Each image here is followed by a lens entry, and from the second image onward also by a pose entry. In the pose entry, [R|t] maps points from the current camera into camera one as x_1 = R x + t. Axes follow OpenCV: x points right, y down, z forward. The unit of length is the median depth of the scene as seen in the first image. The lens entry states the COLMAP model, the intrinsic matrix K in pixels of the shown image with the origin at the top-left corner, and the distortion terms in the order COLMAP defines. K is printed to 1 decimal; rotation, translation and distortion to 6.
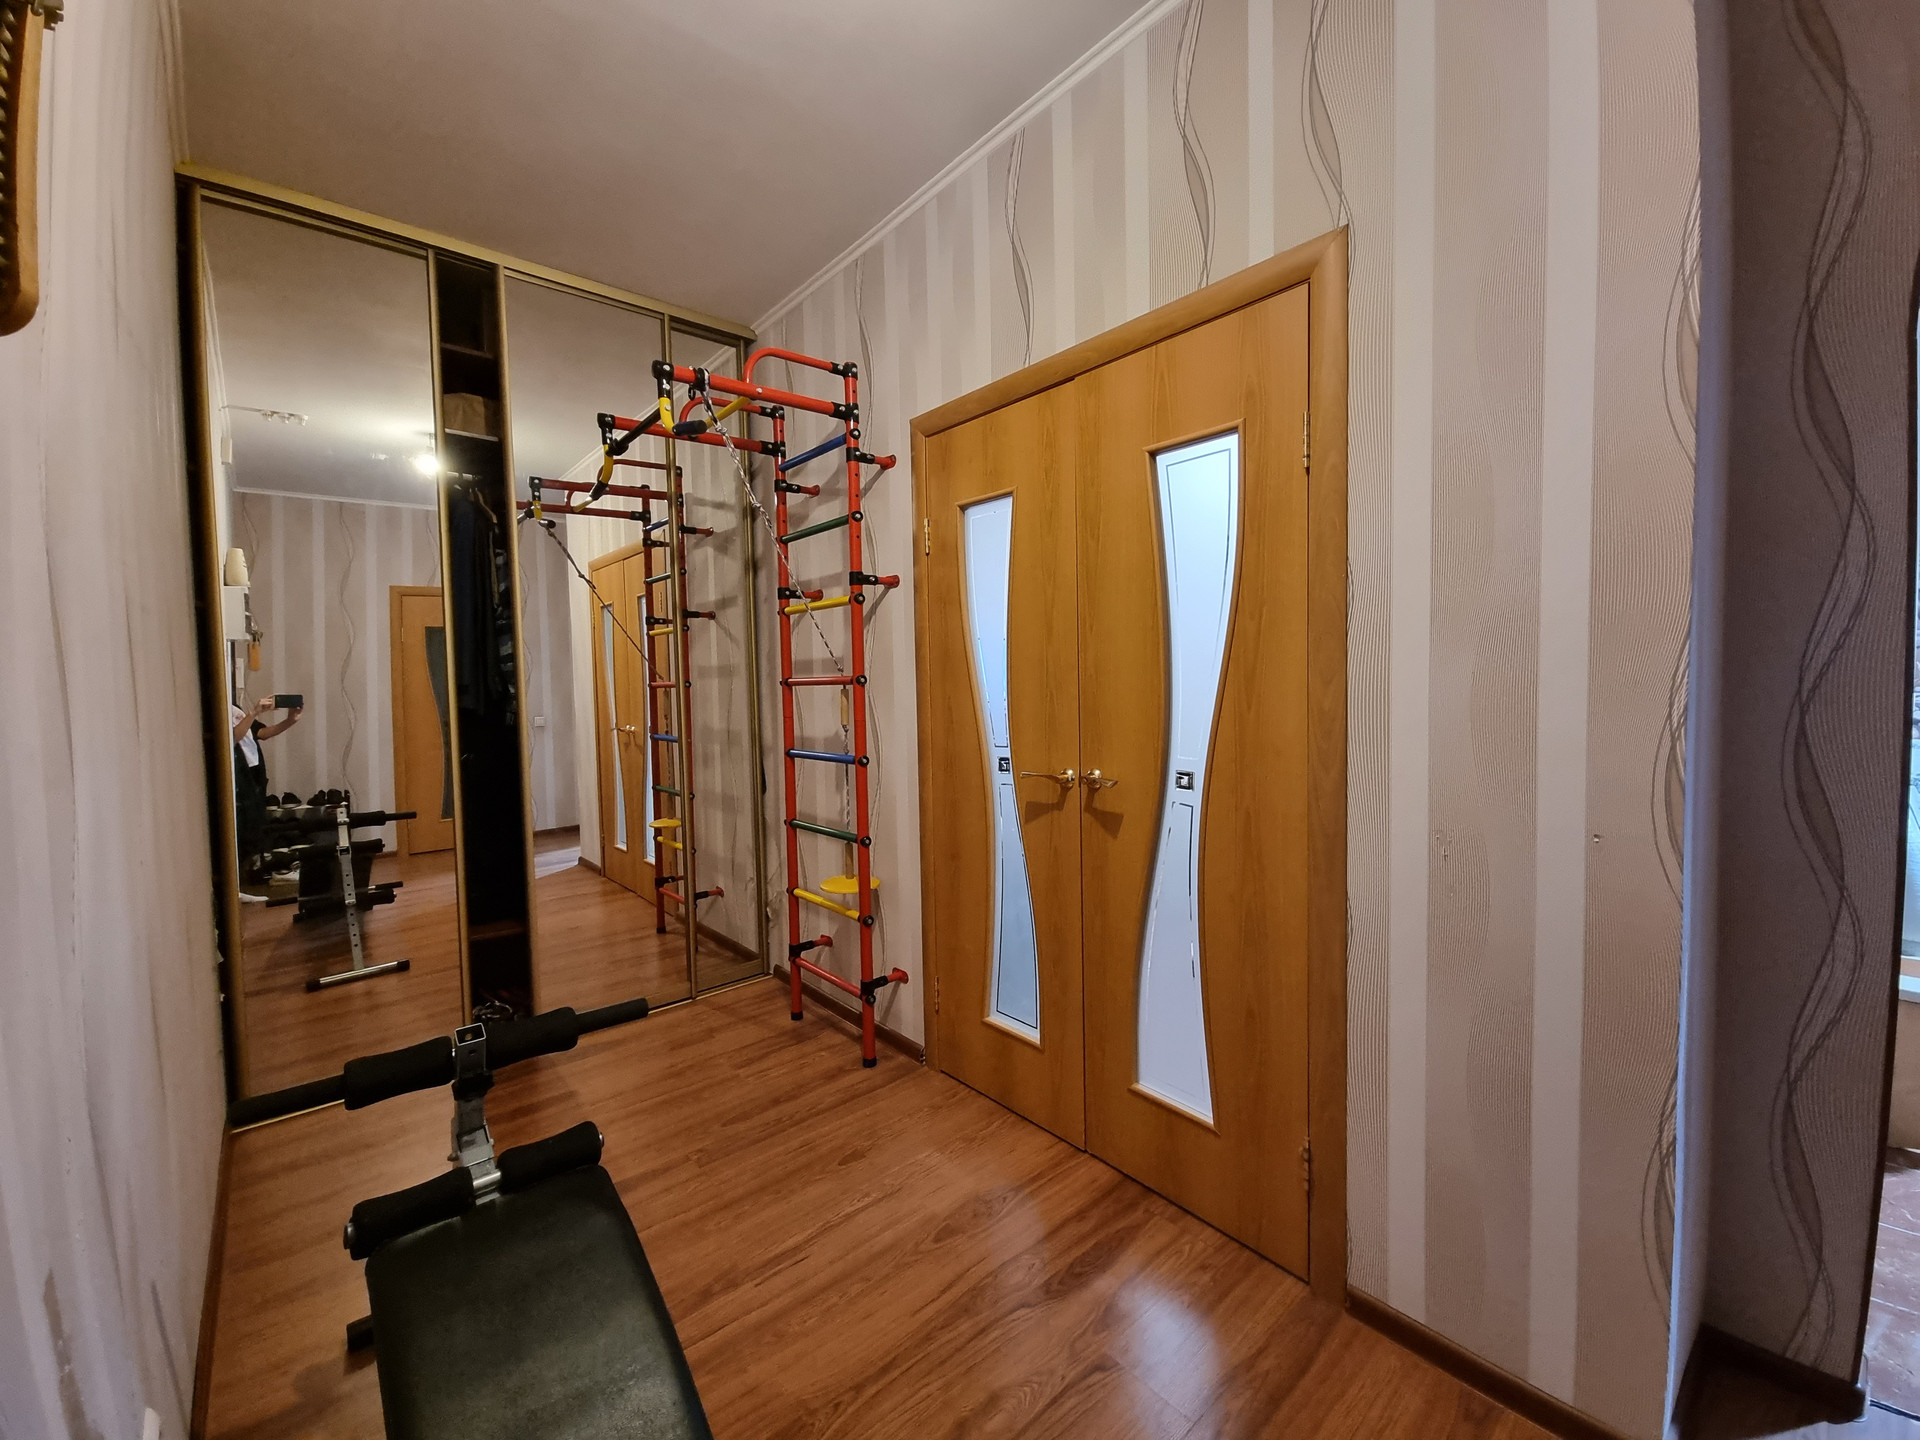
lens RADIAL K [[780.3, 0, 969.7], [0, 780.3, 715.8], [0, 0, 1]] dist [0.011515, -0.007399]
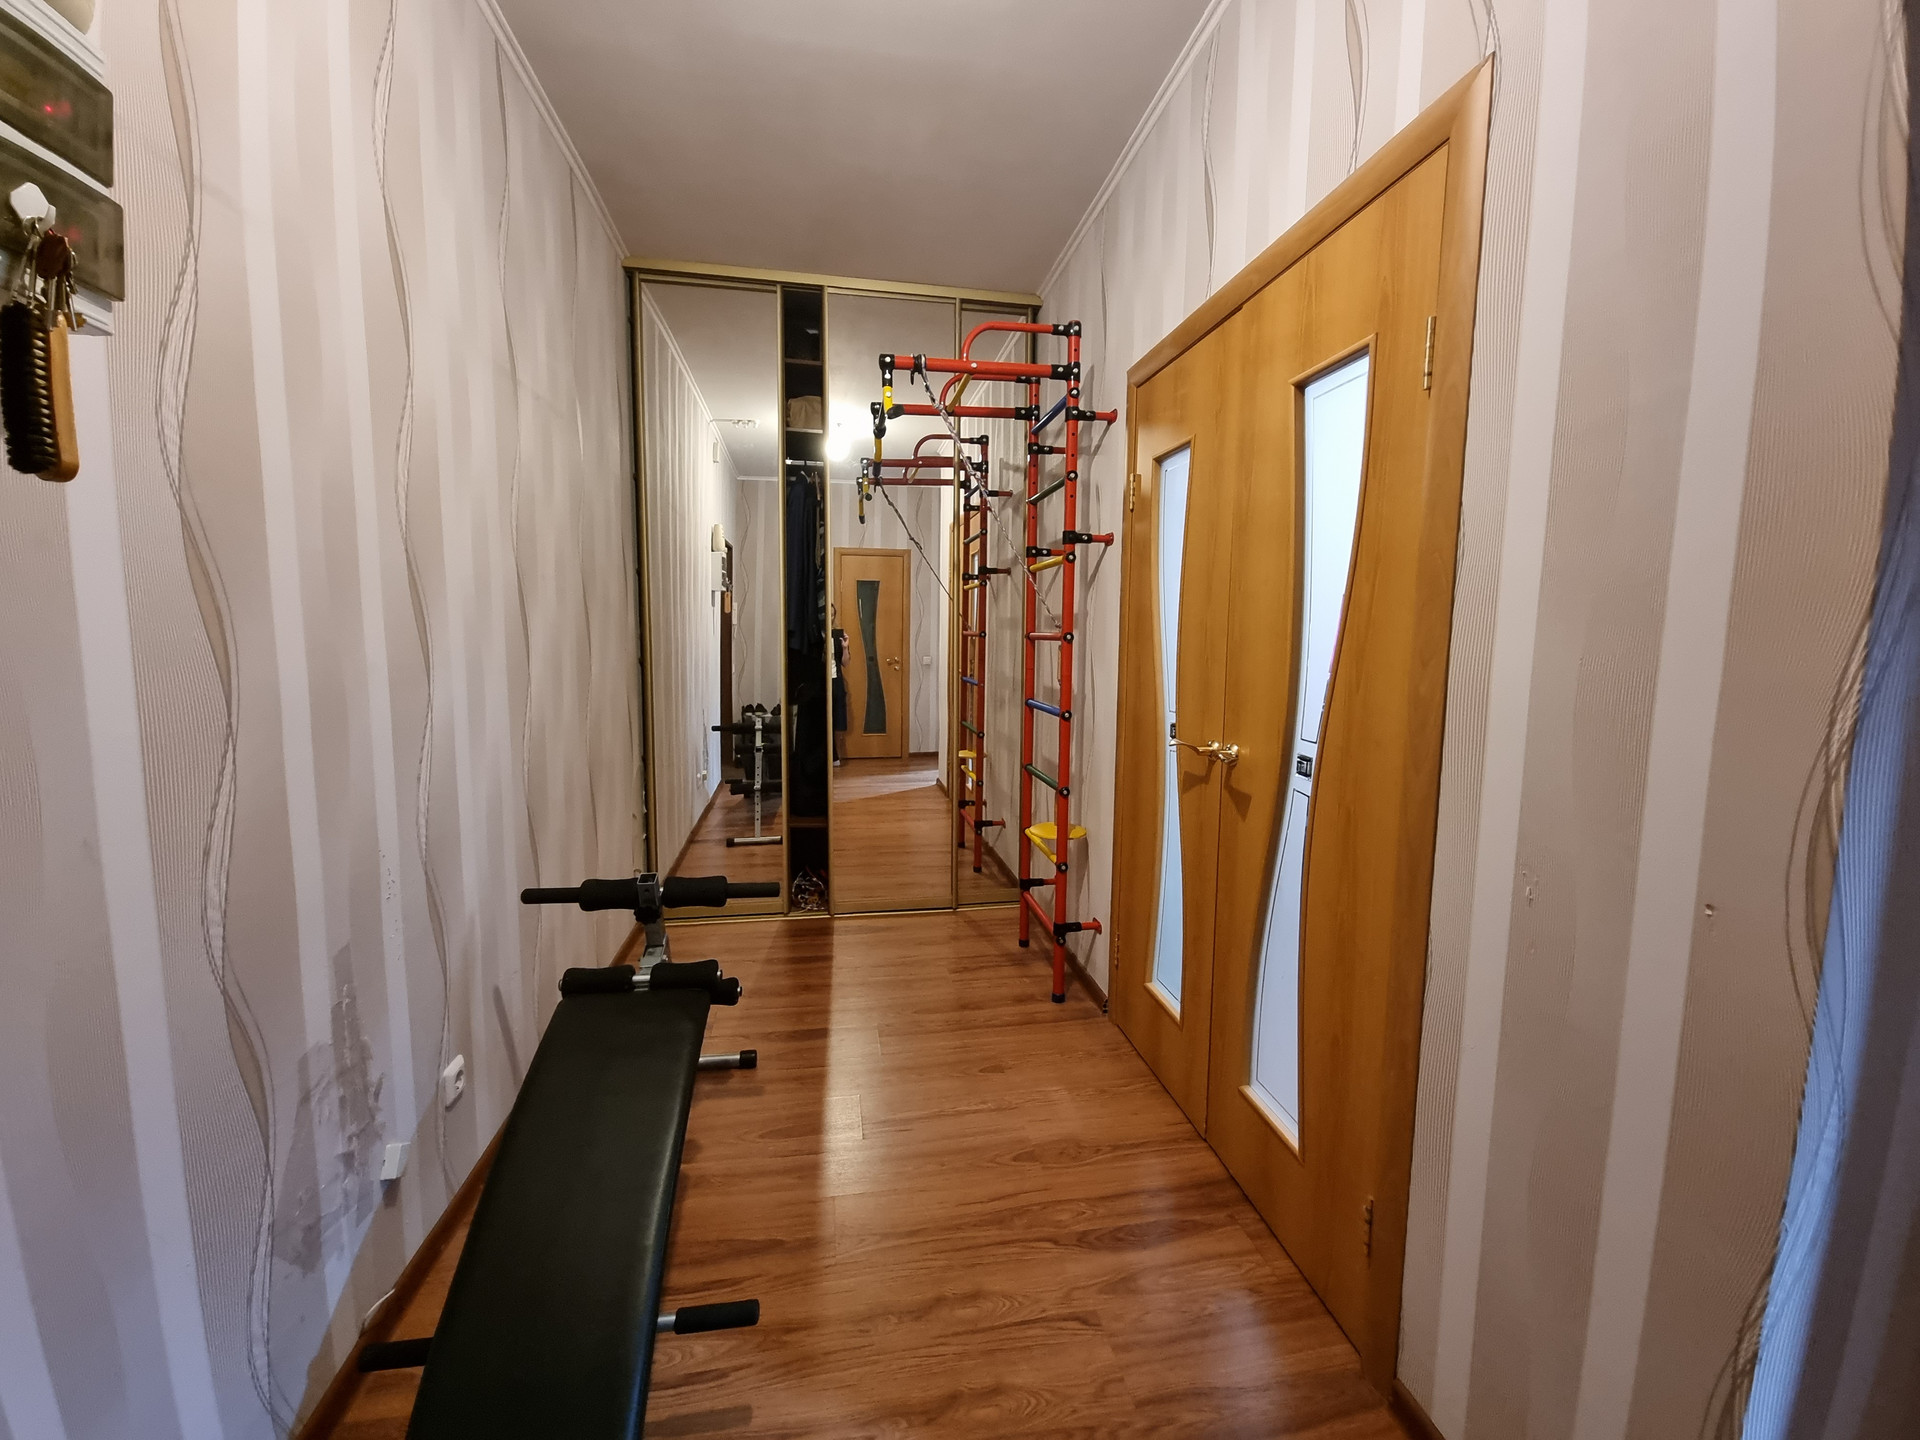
lens RADIAL K [[780.3, 0, 969.7], [0, 780.3, 715.8], [0, 0, 1]] dist [0.011515, -0.007399]
pose [[0.858845, 0.084868, -0.505157, 0.321488], [-0.052528, 0.995572, 0.077953, -0.017978], [0.509536, -0.040415, 0.859500, 0.049235]]
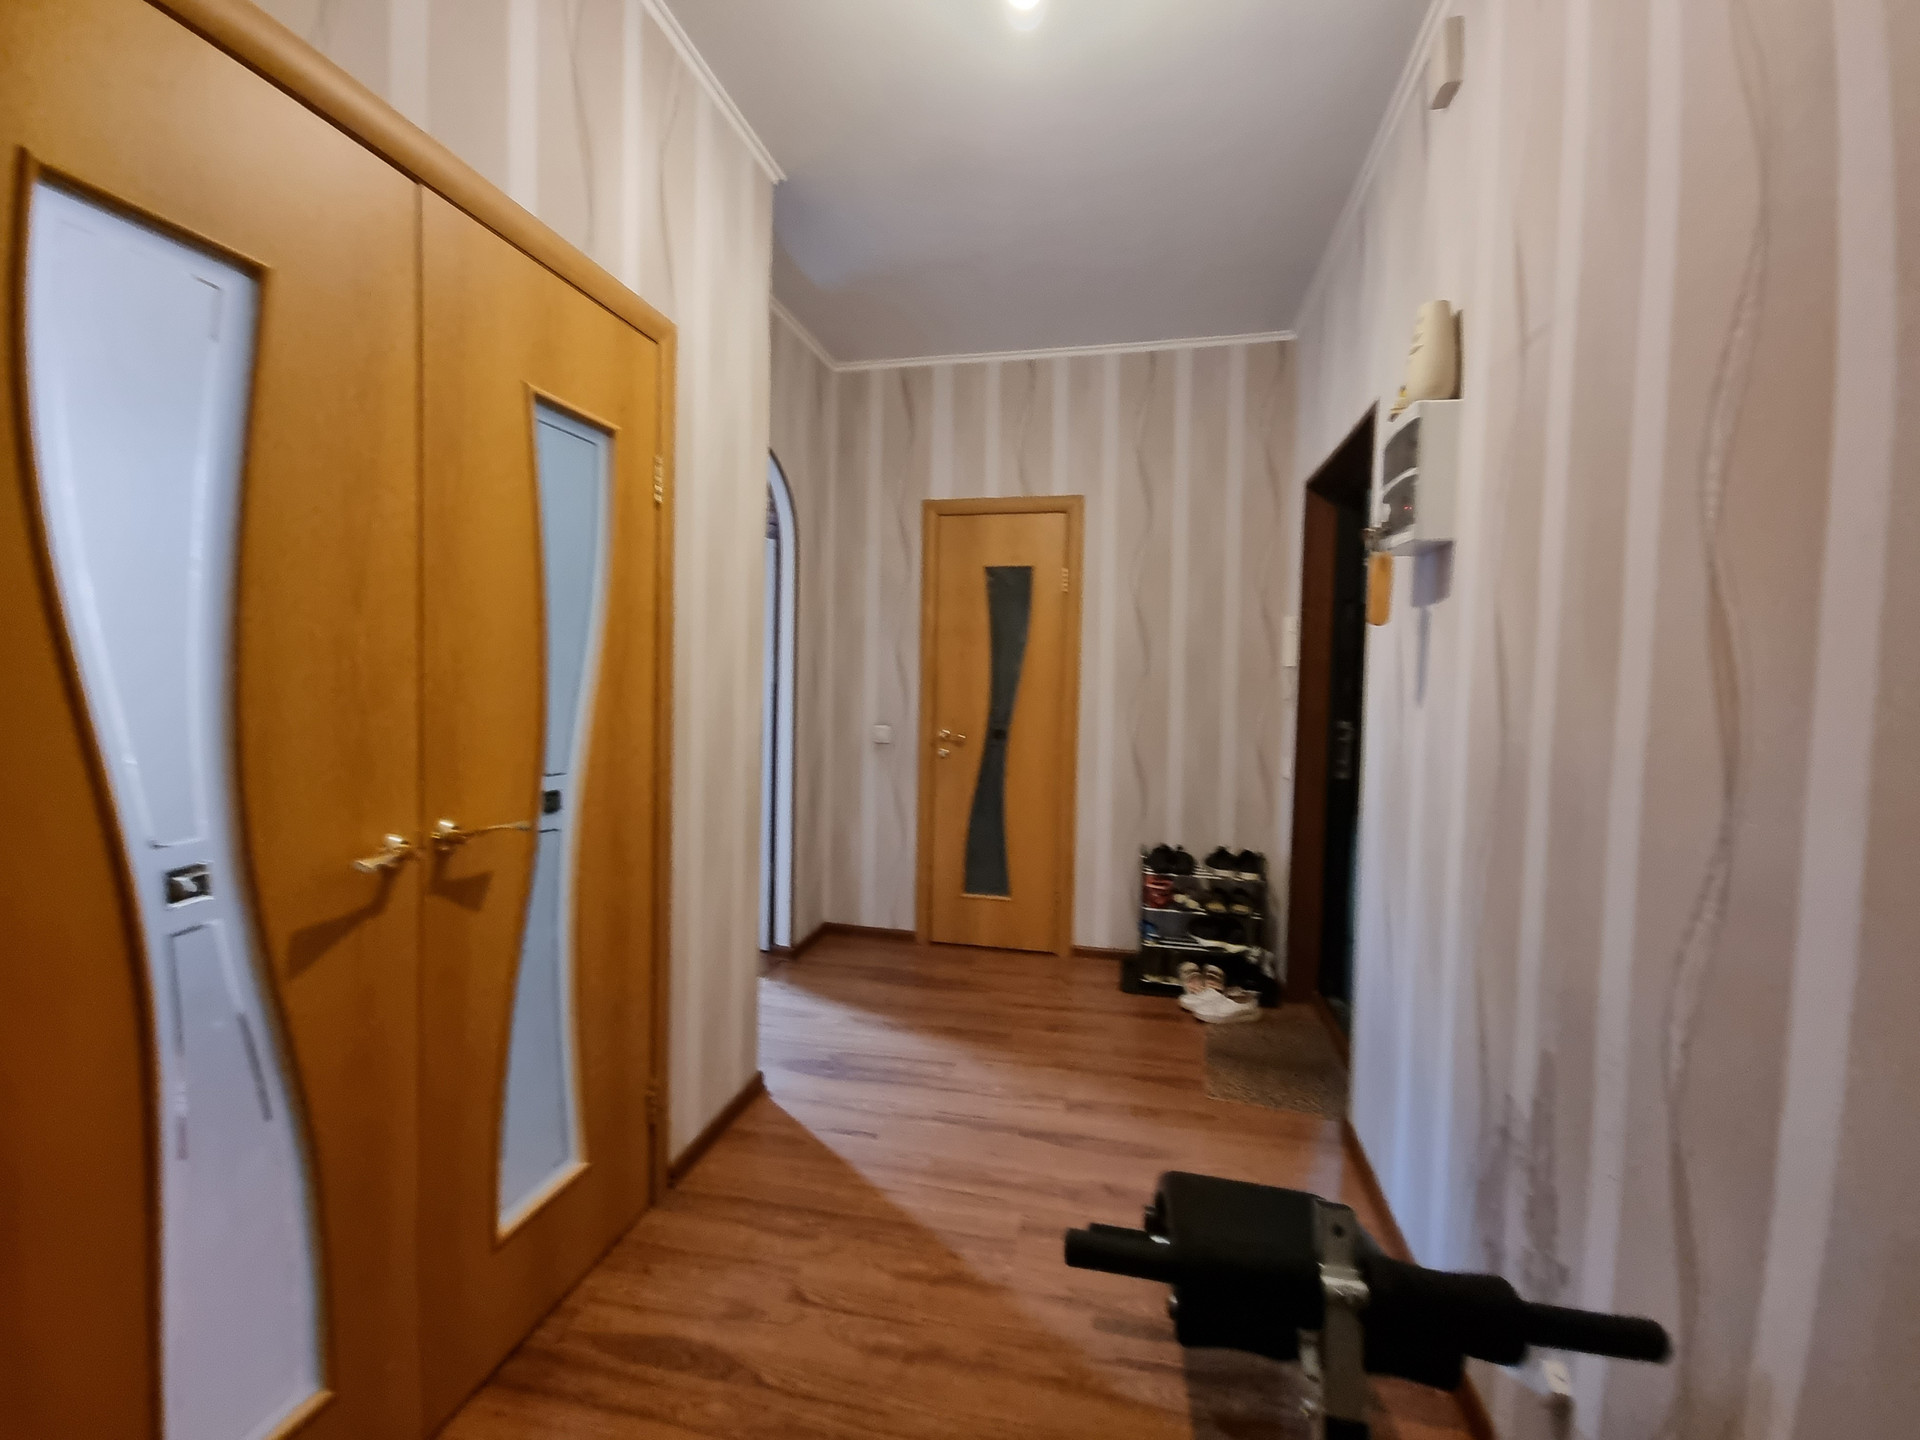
lens RADIAL K [[780.3, 0, 969.7], [0, 780.3, 715.8], [0, 0, 1]] dist [0.011515, -0.007399]
pose [[-0.603373, -0.035141, 0.796684, -0.555703], [0.019112, 0.998104, 0.058500, -0.044305], [-0.797230, 0.050523, -0.601558, 0.942450]]
